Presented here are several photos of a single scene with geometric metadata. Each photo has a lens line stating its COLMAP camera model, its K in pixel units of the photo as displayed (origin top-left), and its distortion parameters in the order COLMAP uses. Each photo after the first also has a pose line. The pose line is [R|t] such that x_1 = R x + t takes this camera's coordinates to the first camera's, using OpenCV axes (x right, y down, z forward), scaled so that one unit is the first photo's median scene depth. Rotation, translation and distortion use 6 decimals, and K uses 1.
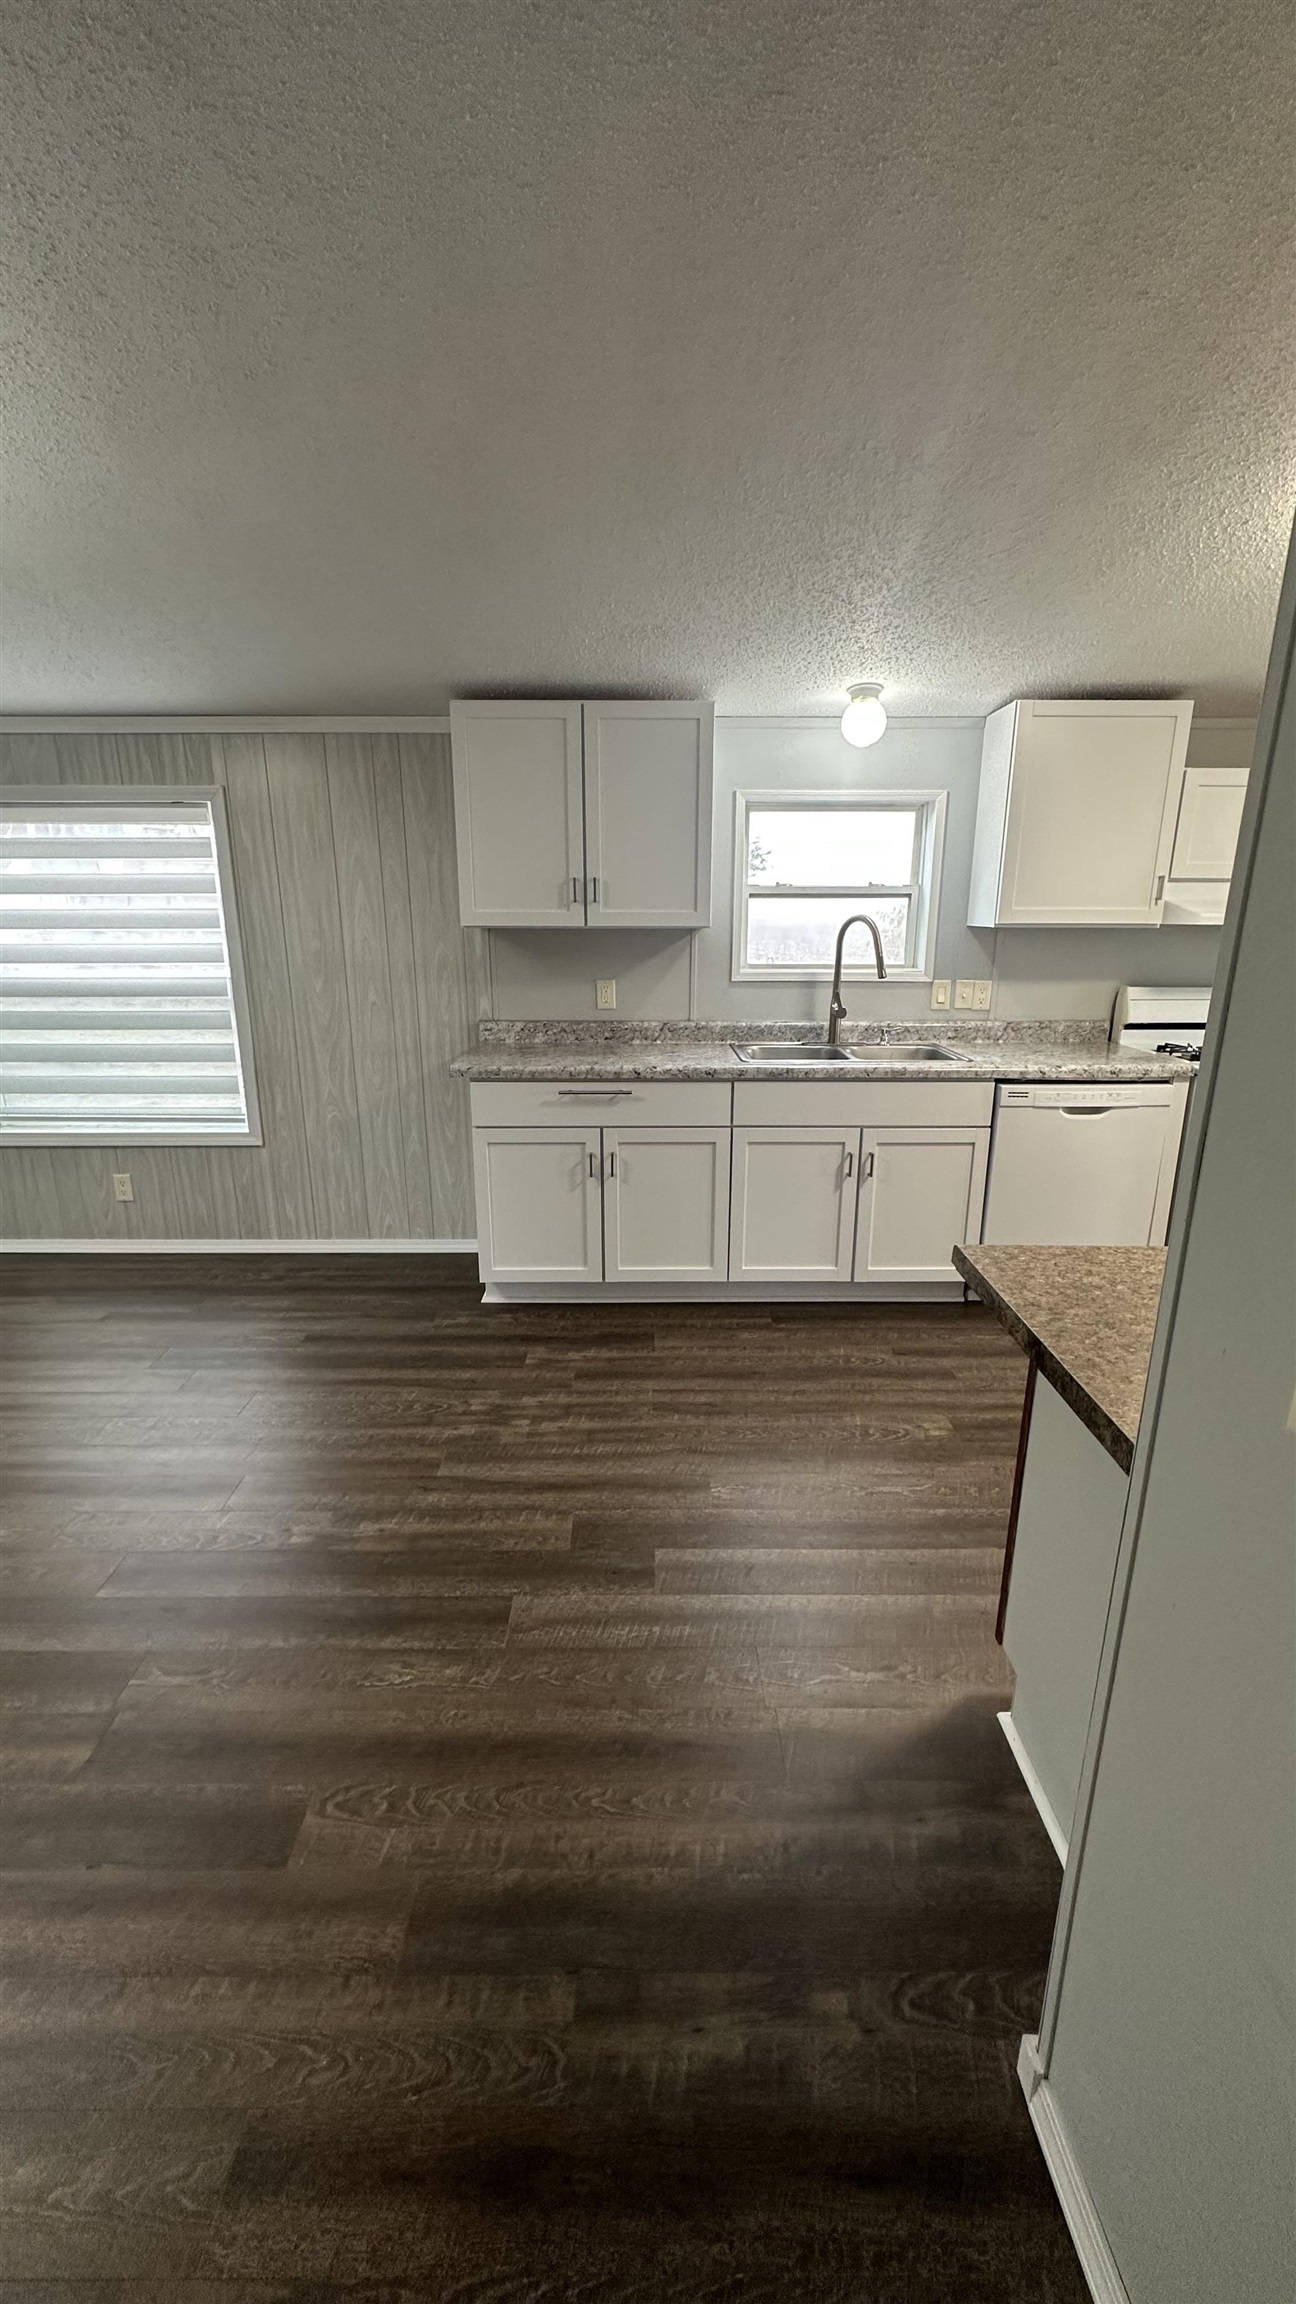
lens RADIAL K [[922.3, 0, 651.0], [0, 922.3, 1156.8], [0, 0, 1]] dist [-0.001043, 0.000013]
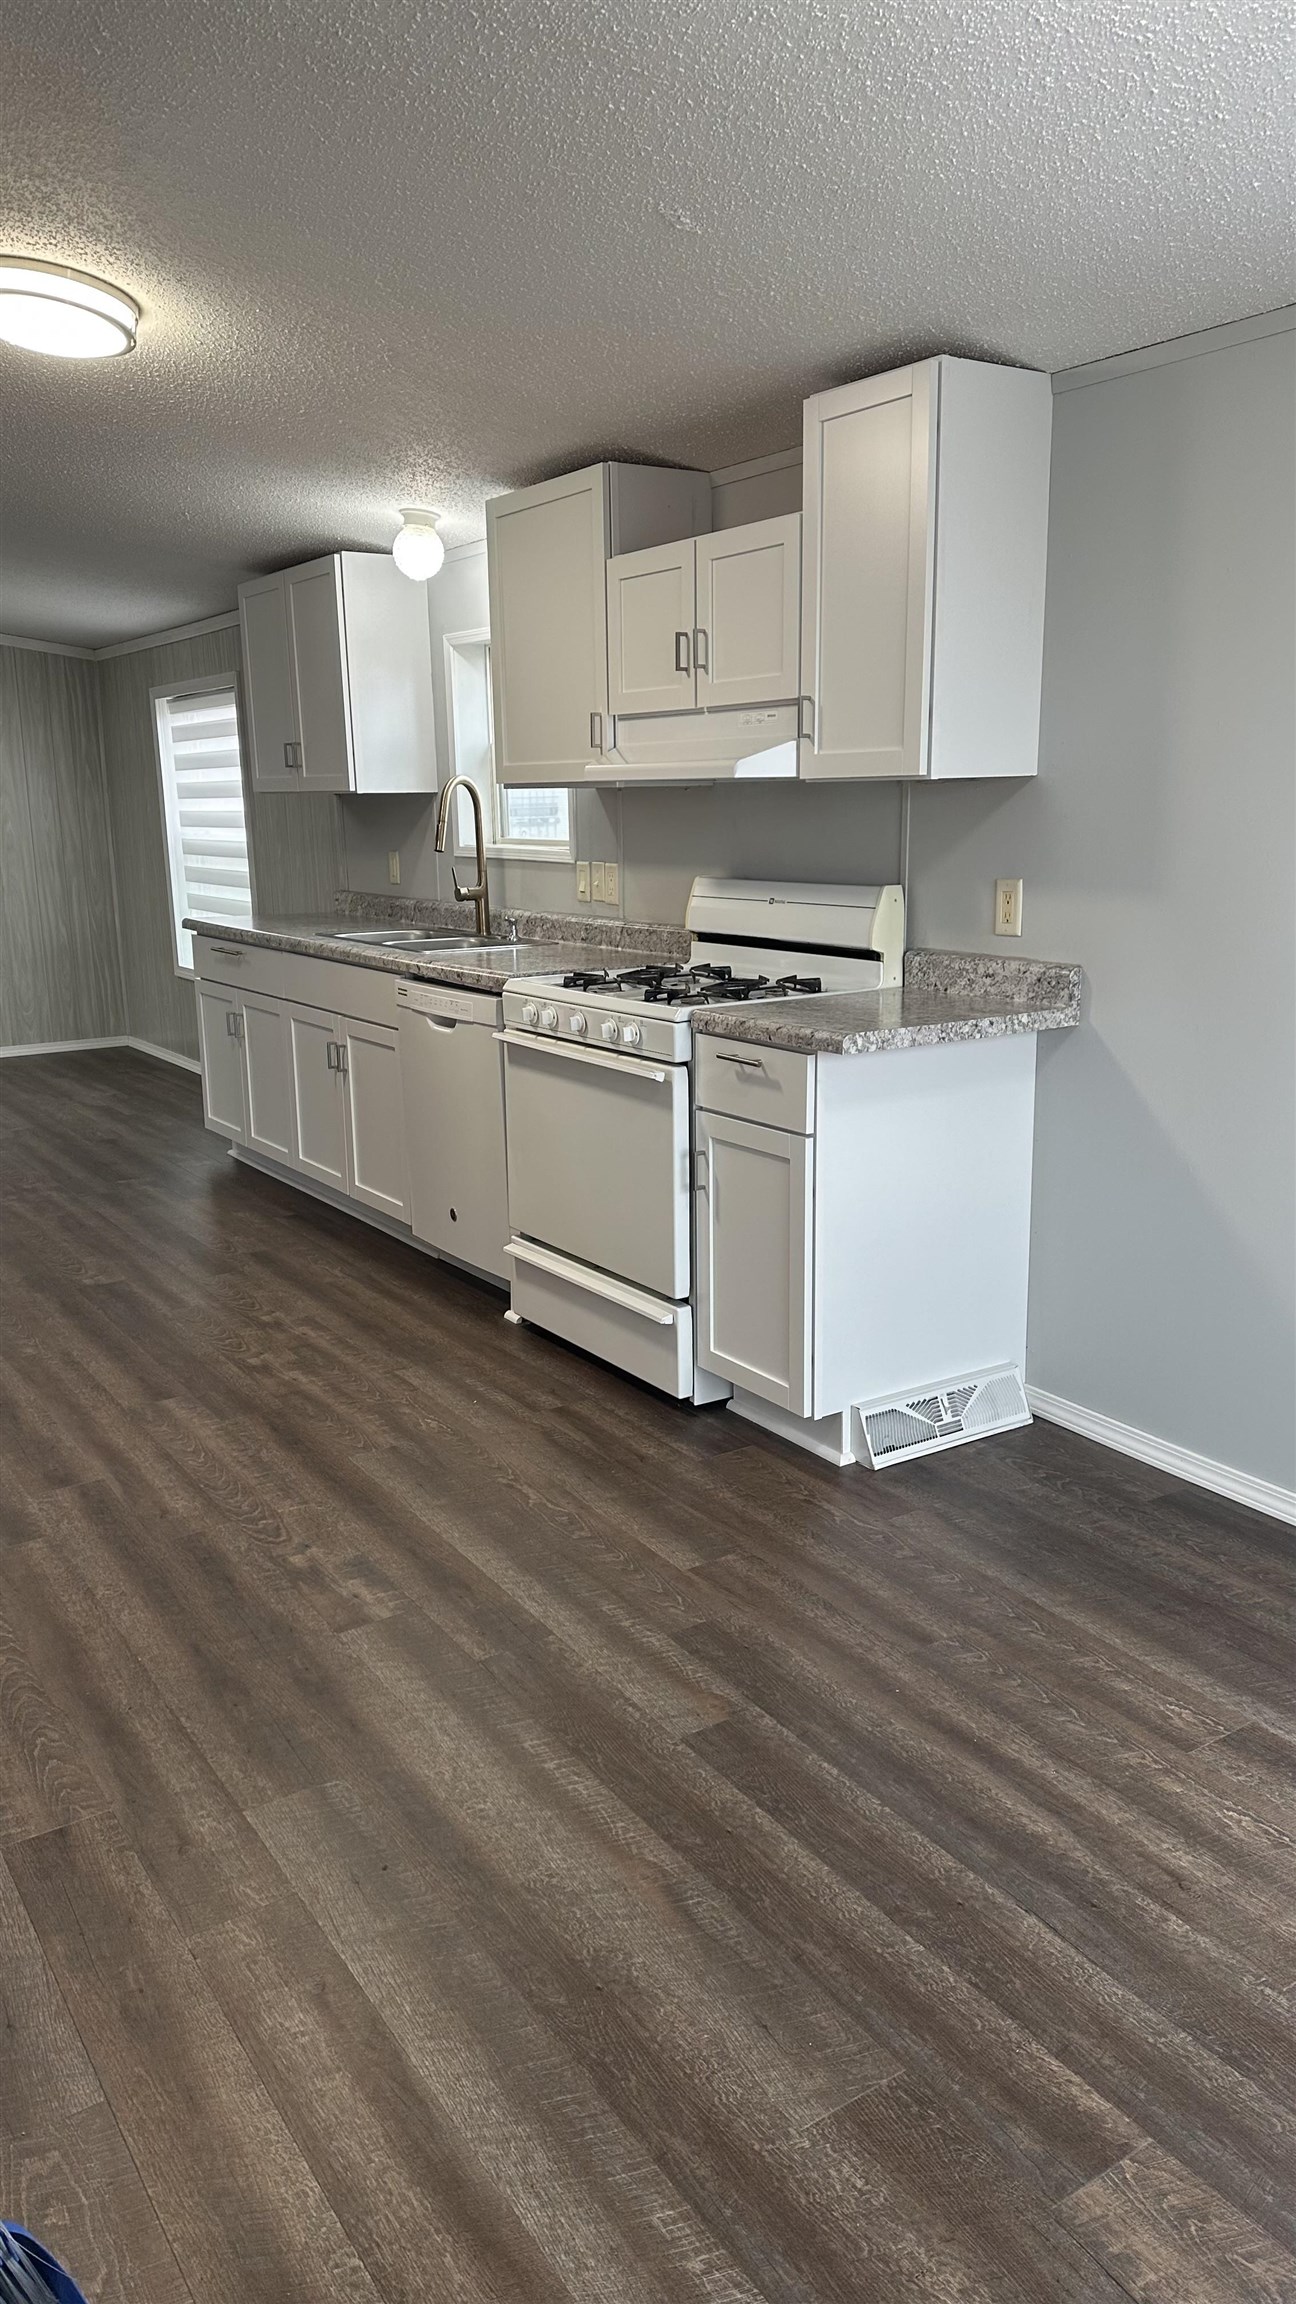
lens RADIAL K [[1545.2, 0, 651.4], [0, 1545.2, 1158.4], [0, 0, 1]] dist [0.037038, 0.000329]
pose [[0.567323, 0.180250, -0.803526, 1.436302], [-0.207390, 0.975574, 0.072419, -0.059524], [0.796953, 0.125559, 0.590848, 0.336420]]
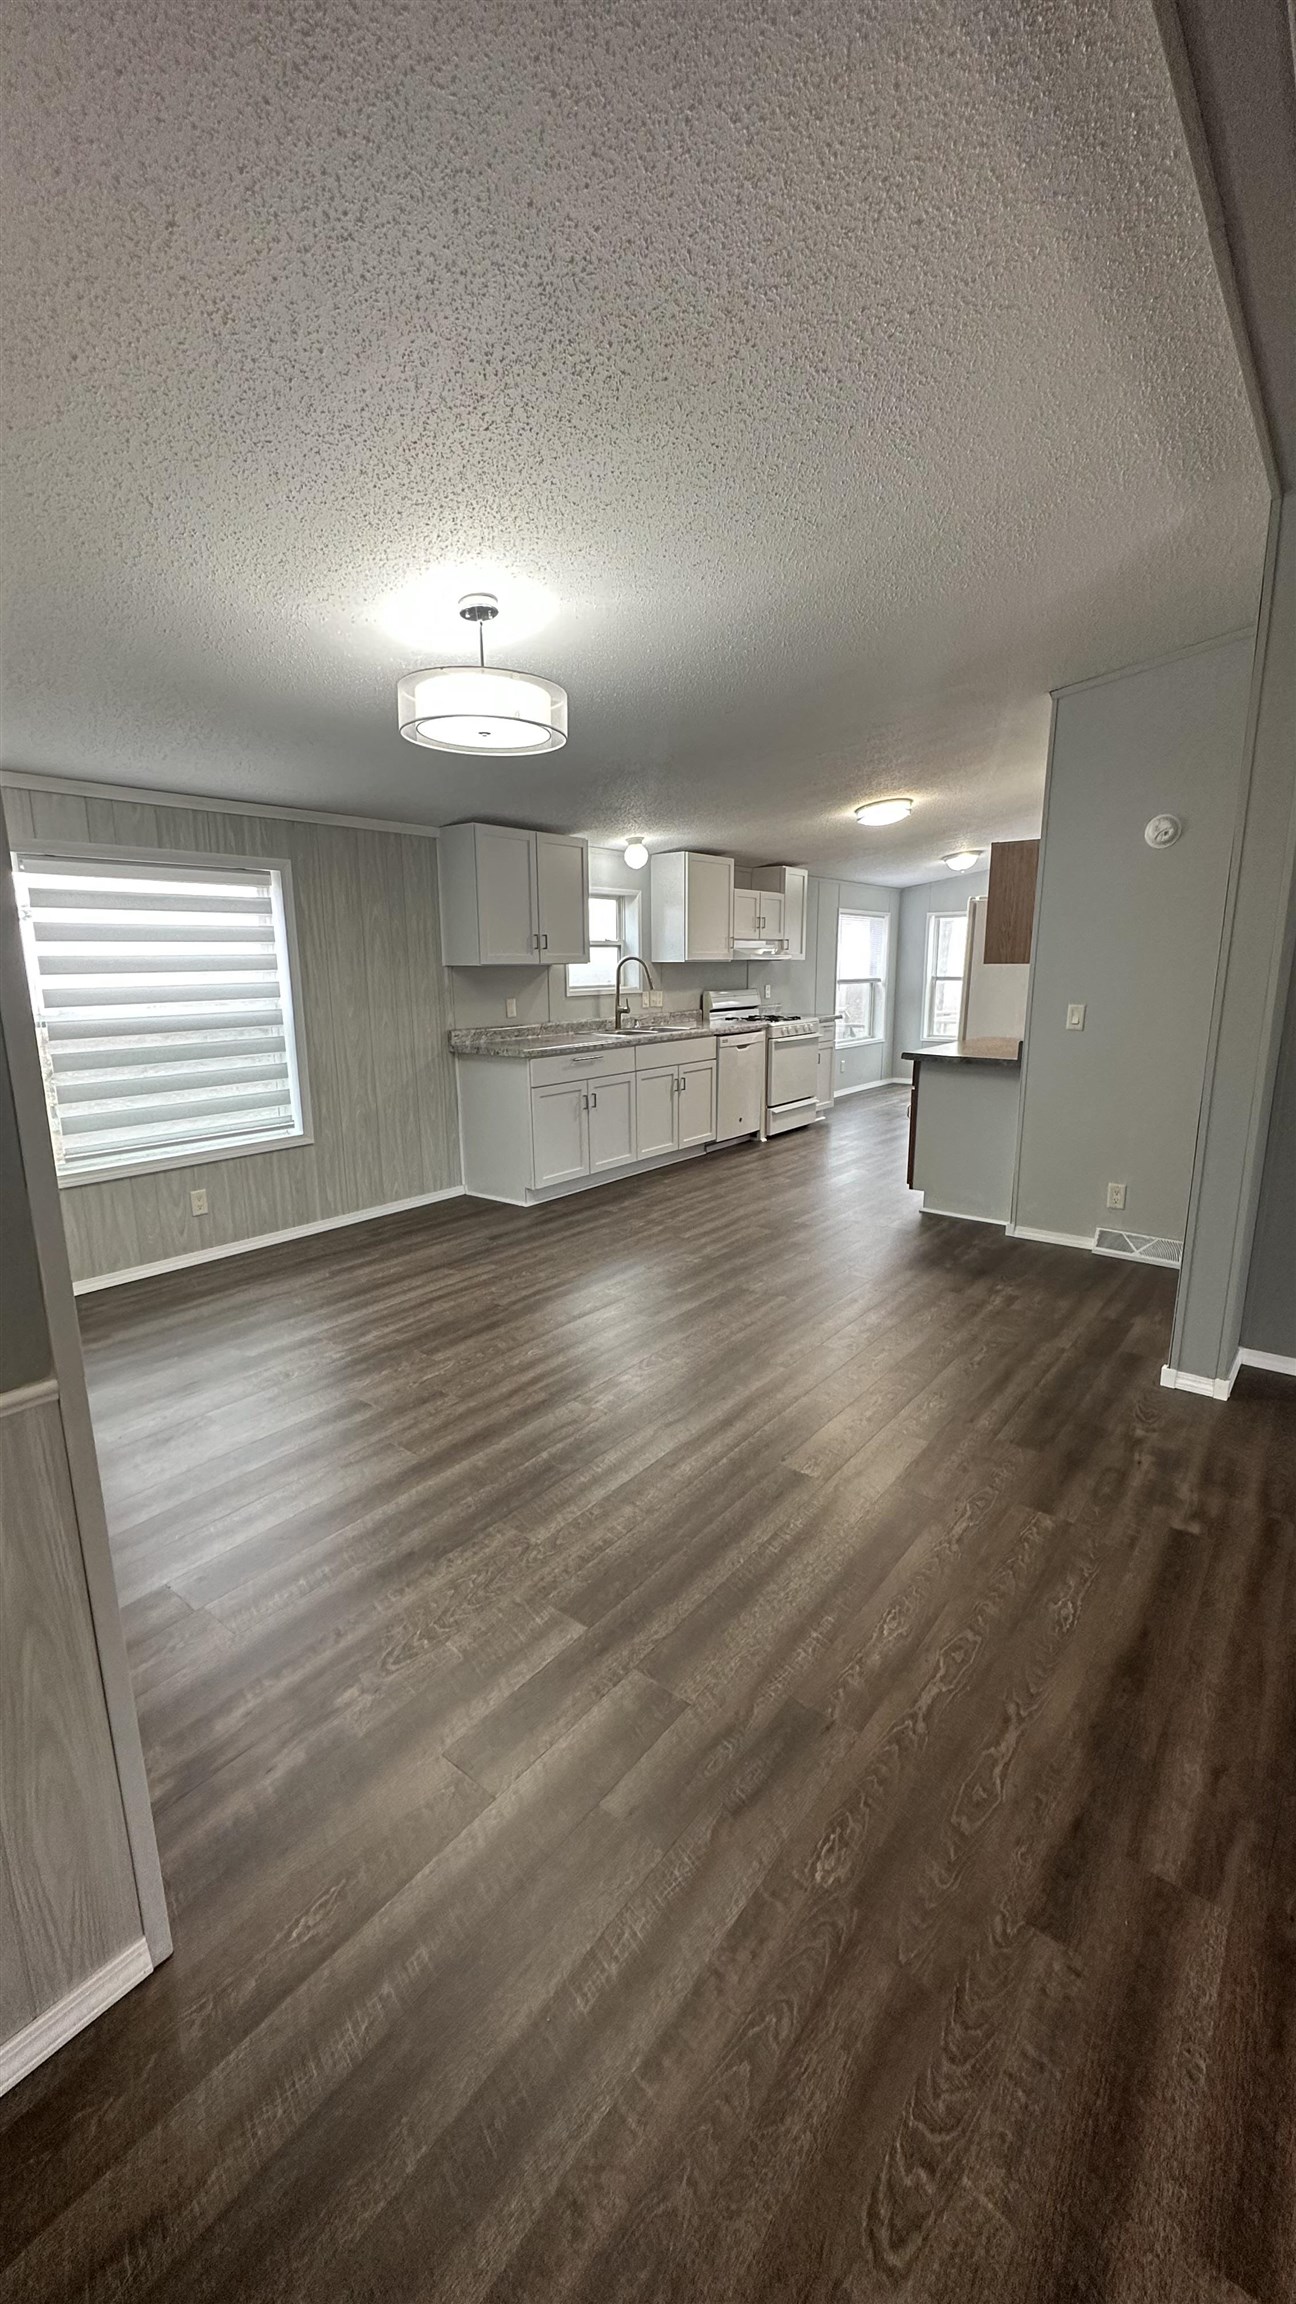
lens RADIAL K [[922.3, 0, 655.7], [0, 922.3, 1146.6], [0, 0, 1]] dist [-0.001043, 0.000013]
pose [[0.619101, -0.163137, 0.768180, -1.155678], [0.217476, 0.975544, 0.031904, 0.055972], [-0.754598, 0.147309, 0.639439, -0.145289]]
